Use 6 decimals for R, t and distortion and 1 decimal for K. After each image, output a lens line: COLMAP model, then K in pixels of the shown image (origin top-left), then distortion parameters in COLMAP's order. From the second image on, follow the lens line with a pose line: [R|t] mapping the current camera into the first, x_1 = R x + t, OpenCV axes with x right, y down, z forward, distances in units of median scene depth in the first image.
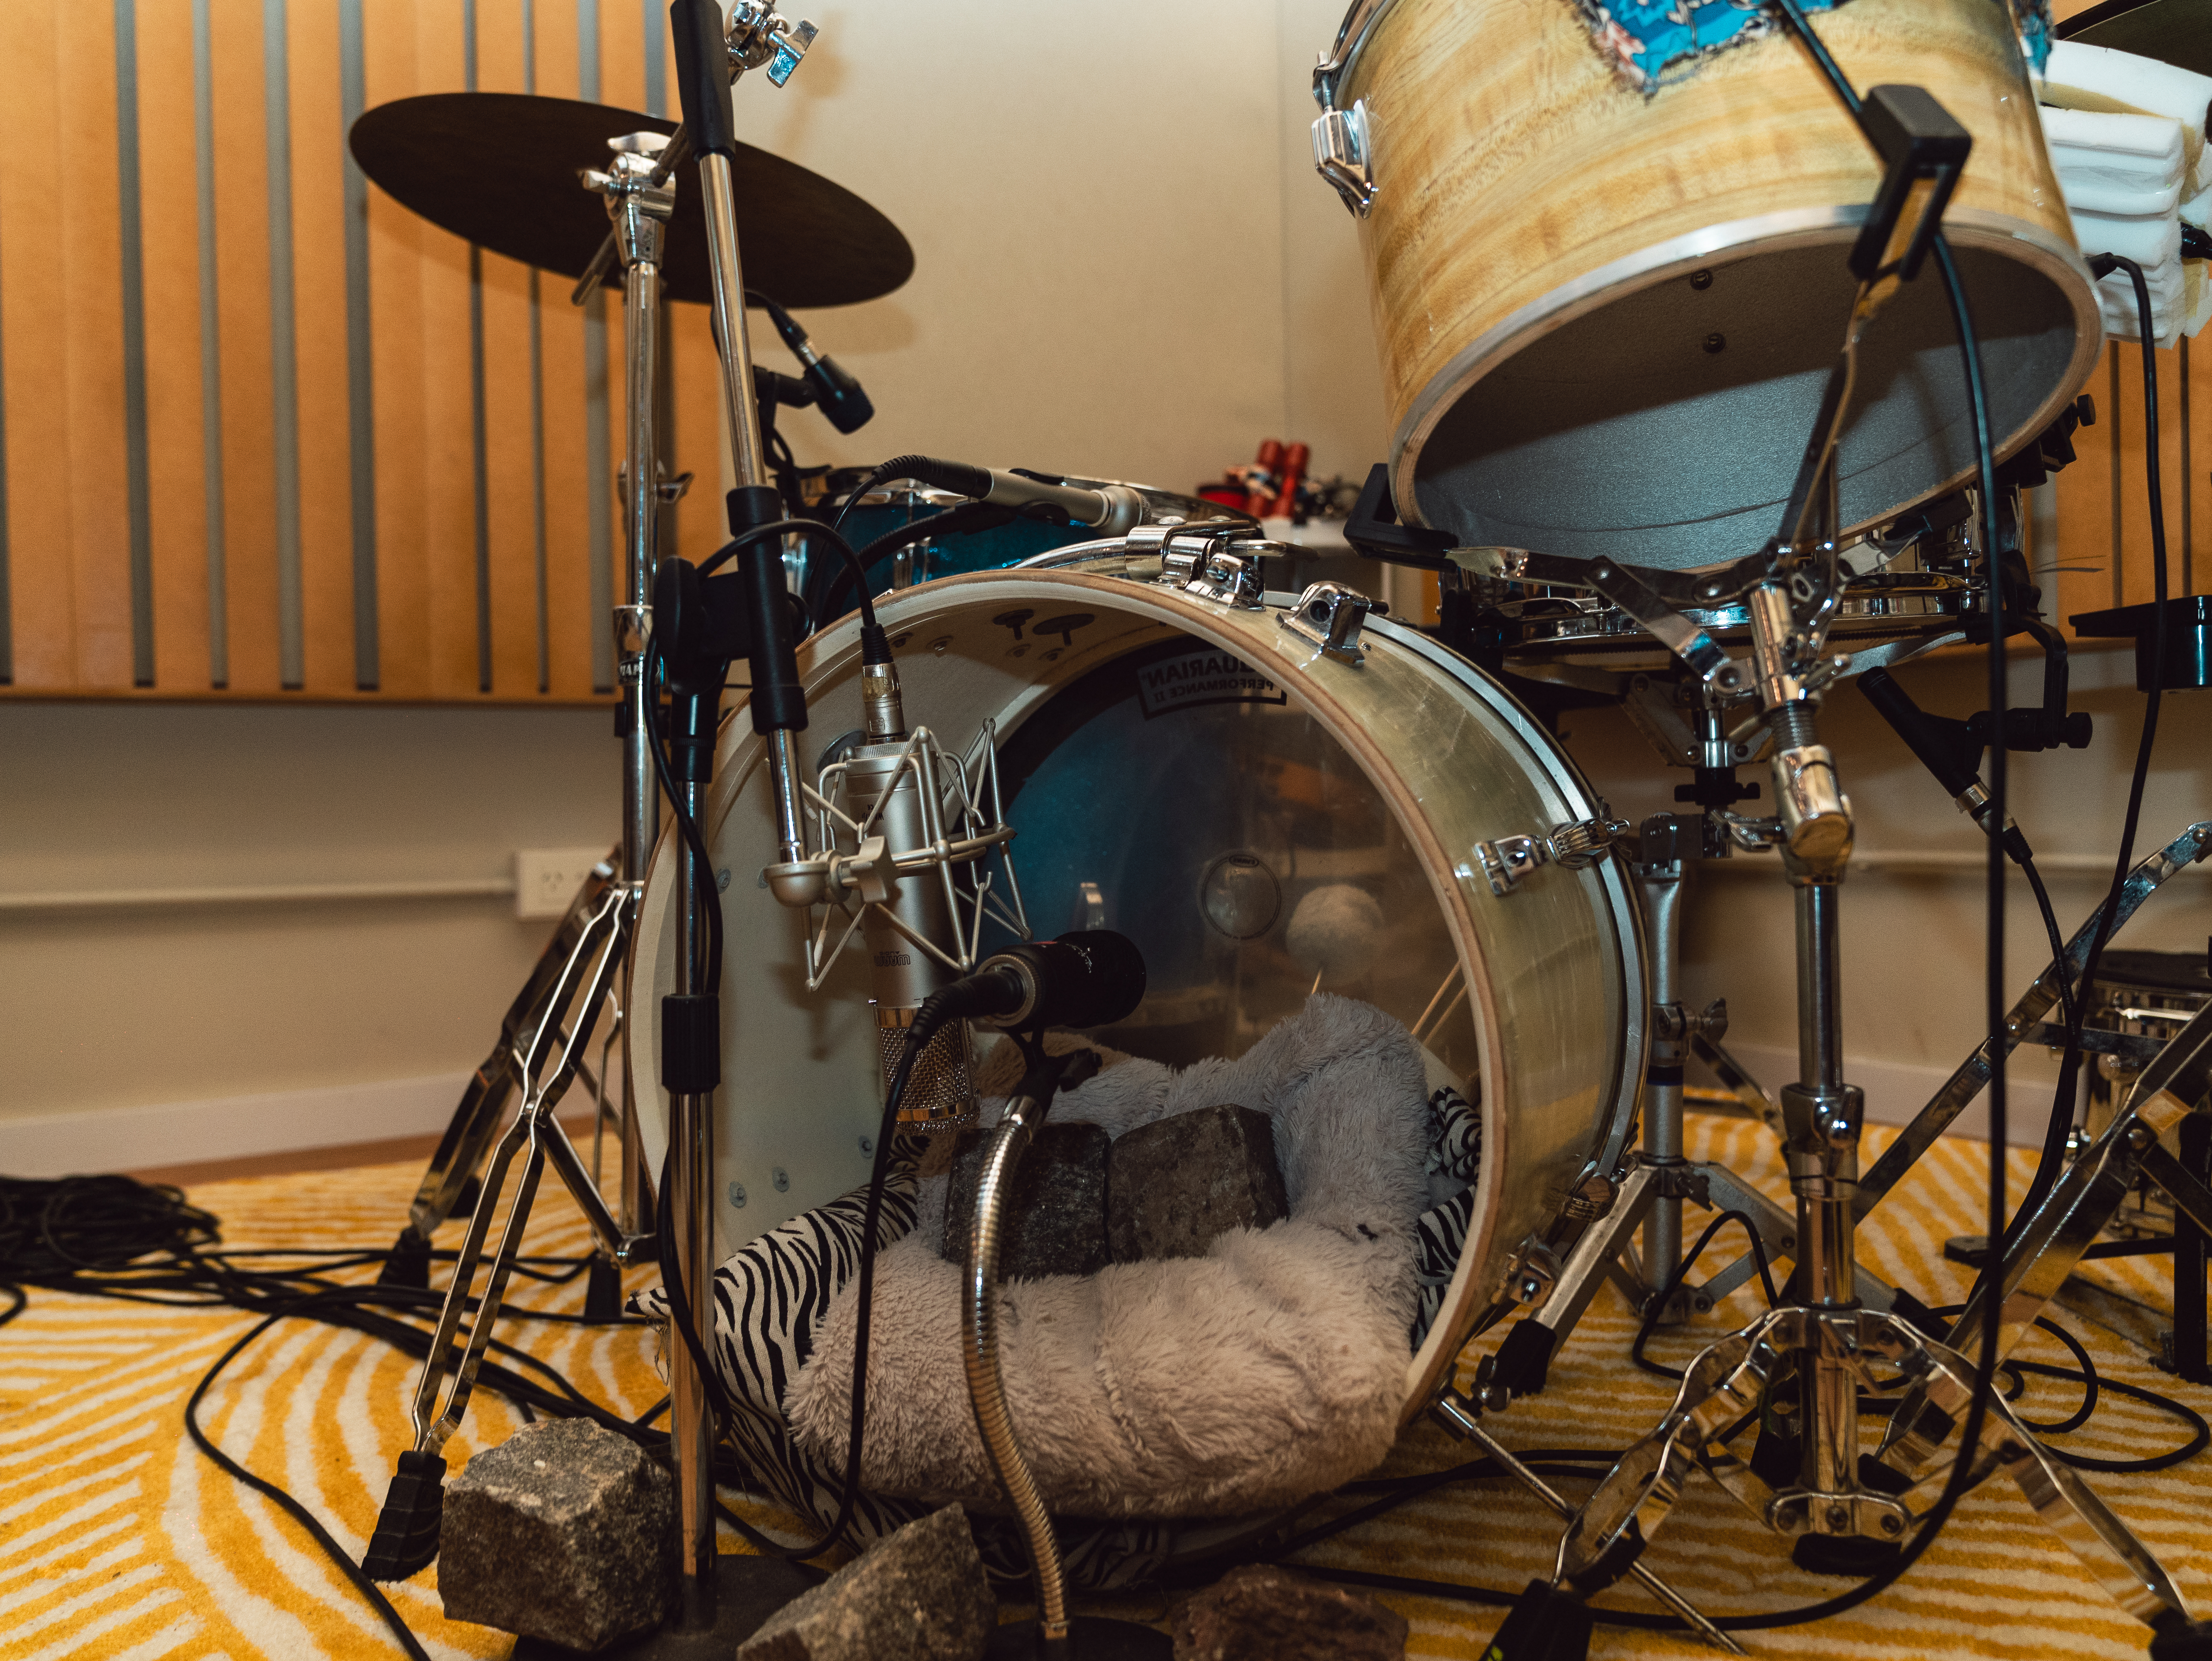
lens RADIAL K [[1686.1, 0, 1108.6], [0, 1686.1, 834.5], [0, 0, 1]] dist [-0.031625, 0.011837]
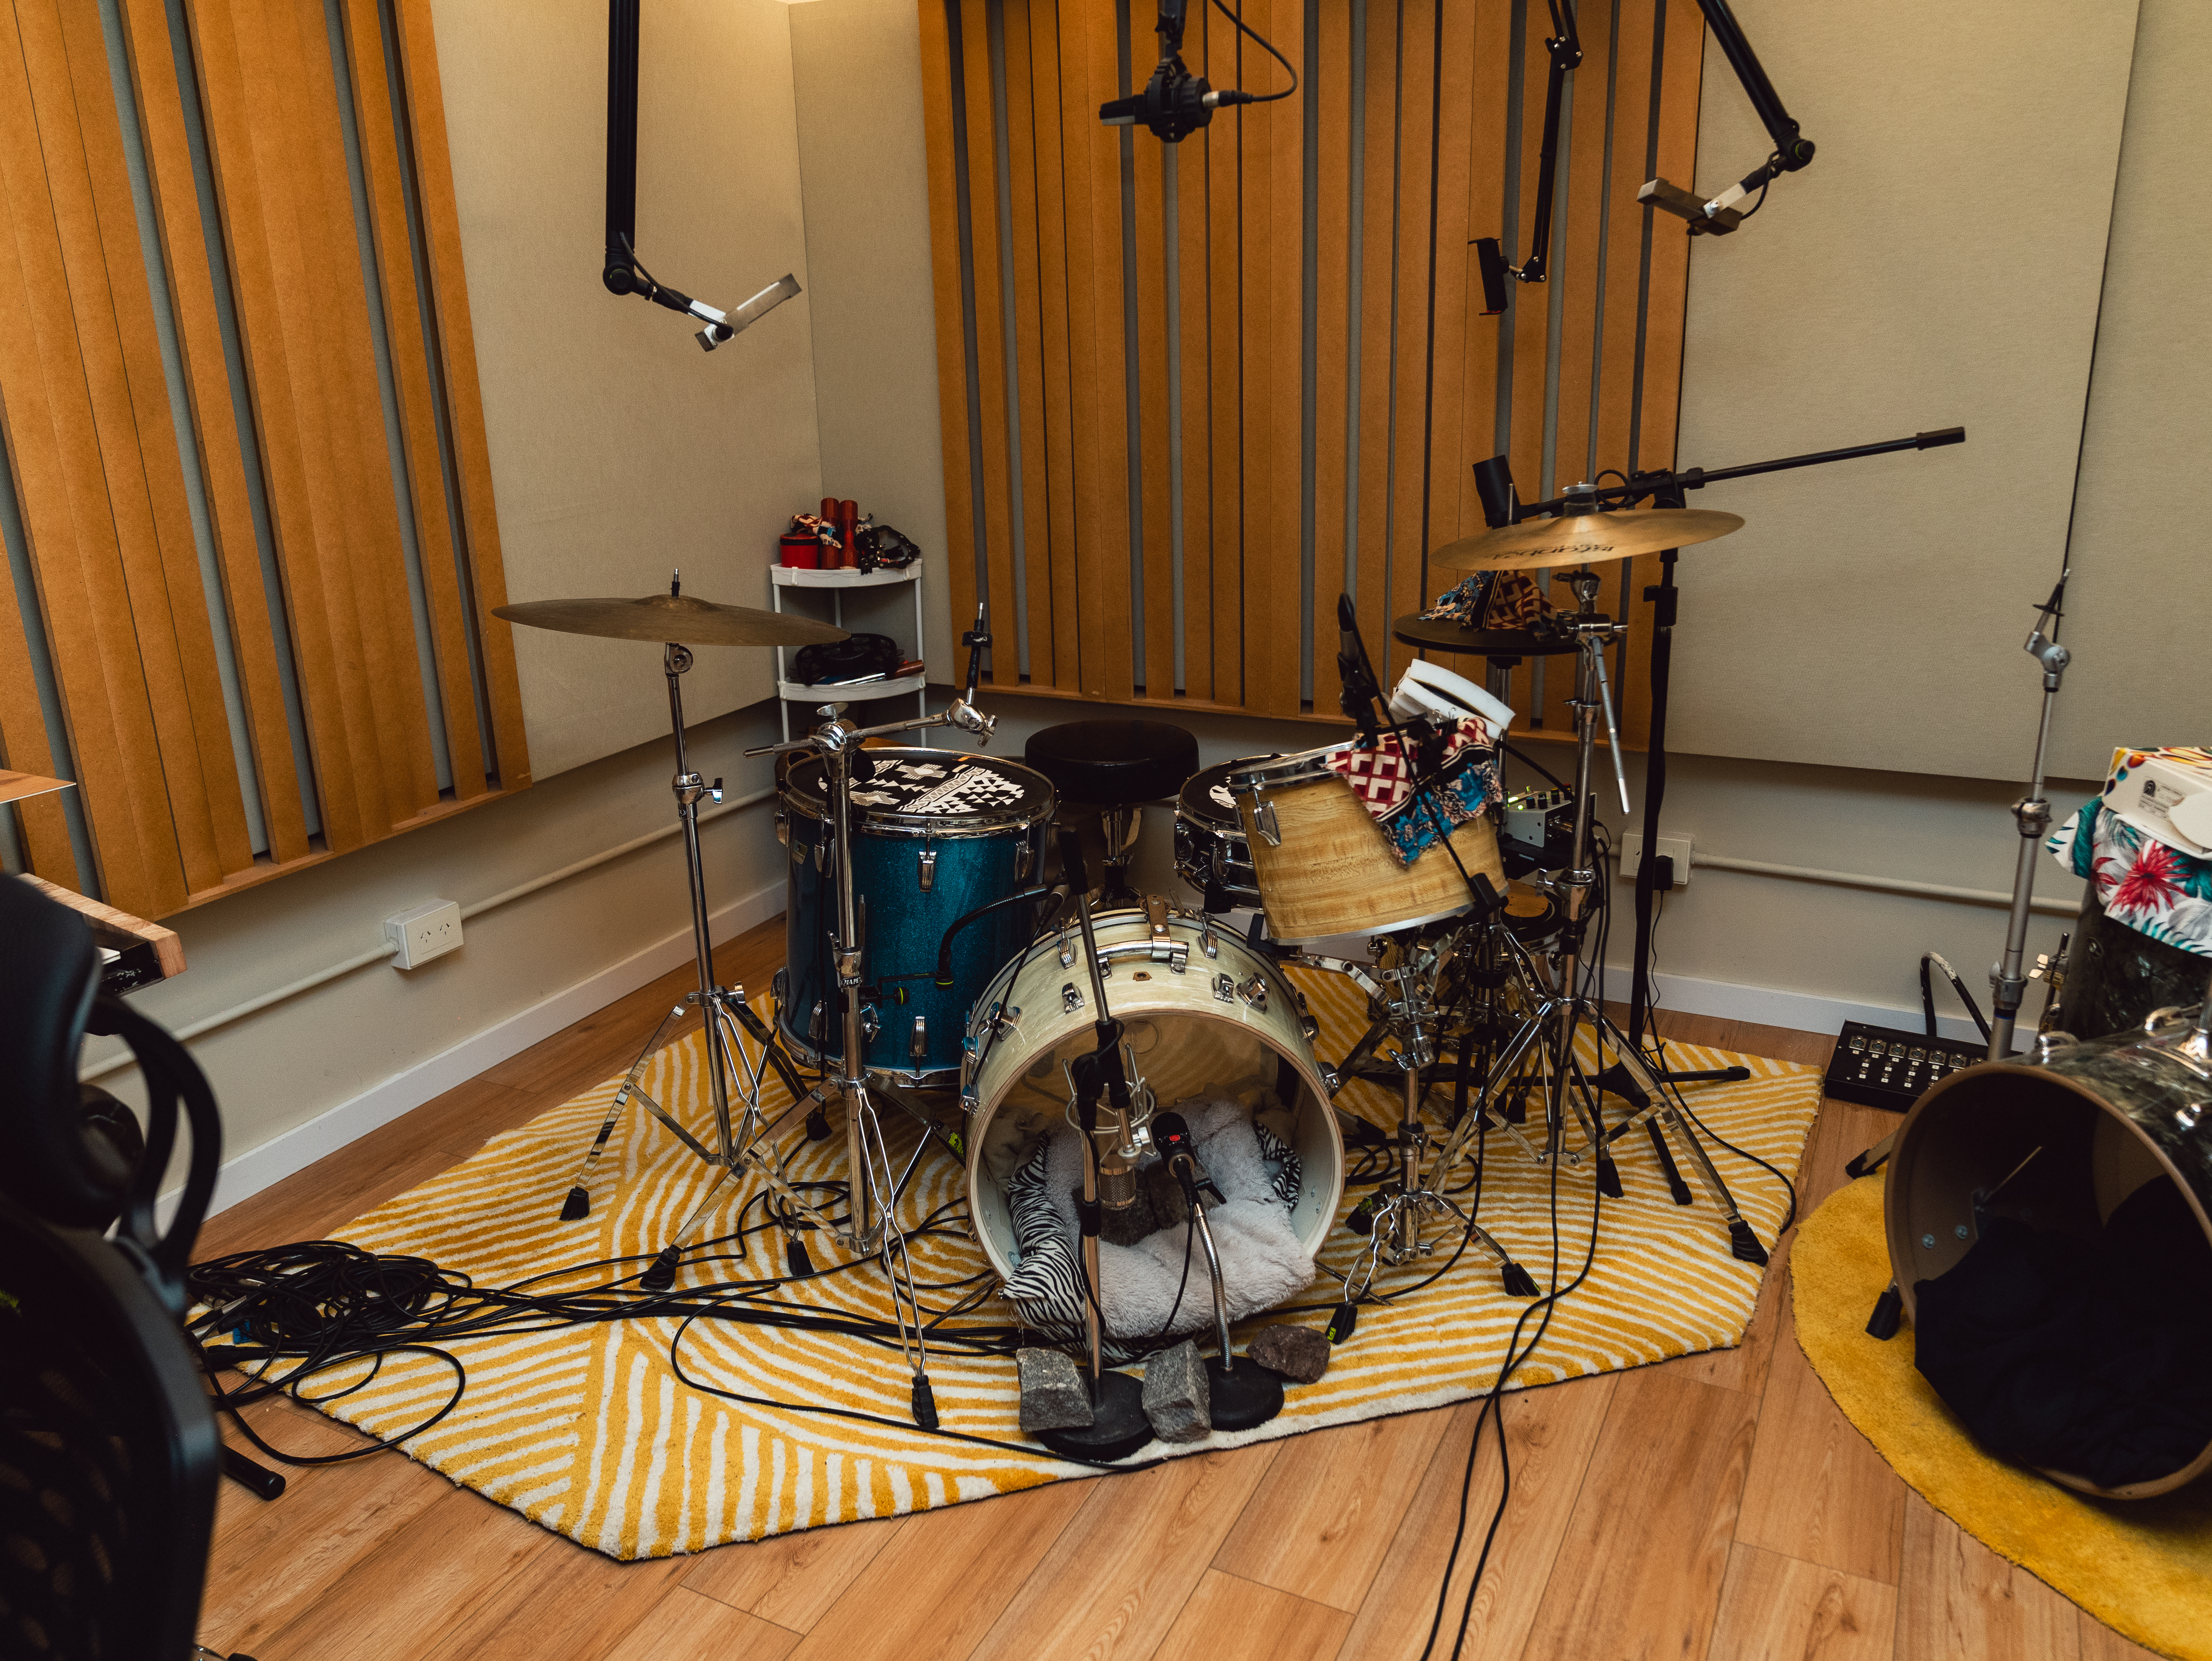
lens RADIAL K [[1686.1, 0, 1106.0], [0, 1686.1, 833.7], [0, 0, 1]] dist [-0.031625, 0.011837]
pose [[0.863074, -0.154474, 0.480876, -1.264207], [0.016979, 0.960418, 0.278045, -1.073449], [-0.504793, -0.231809, 0.831534, -0.981499]]
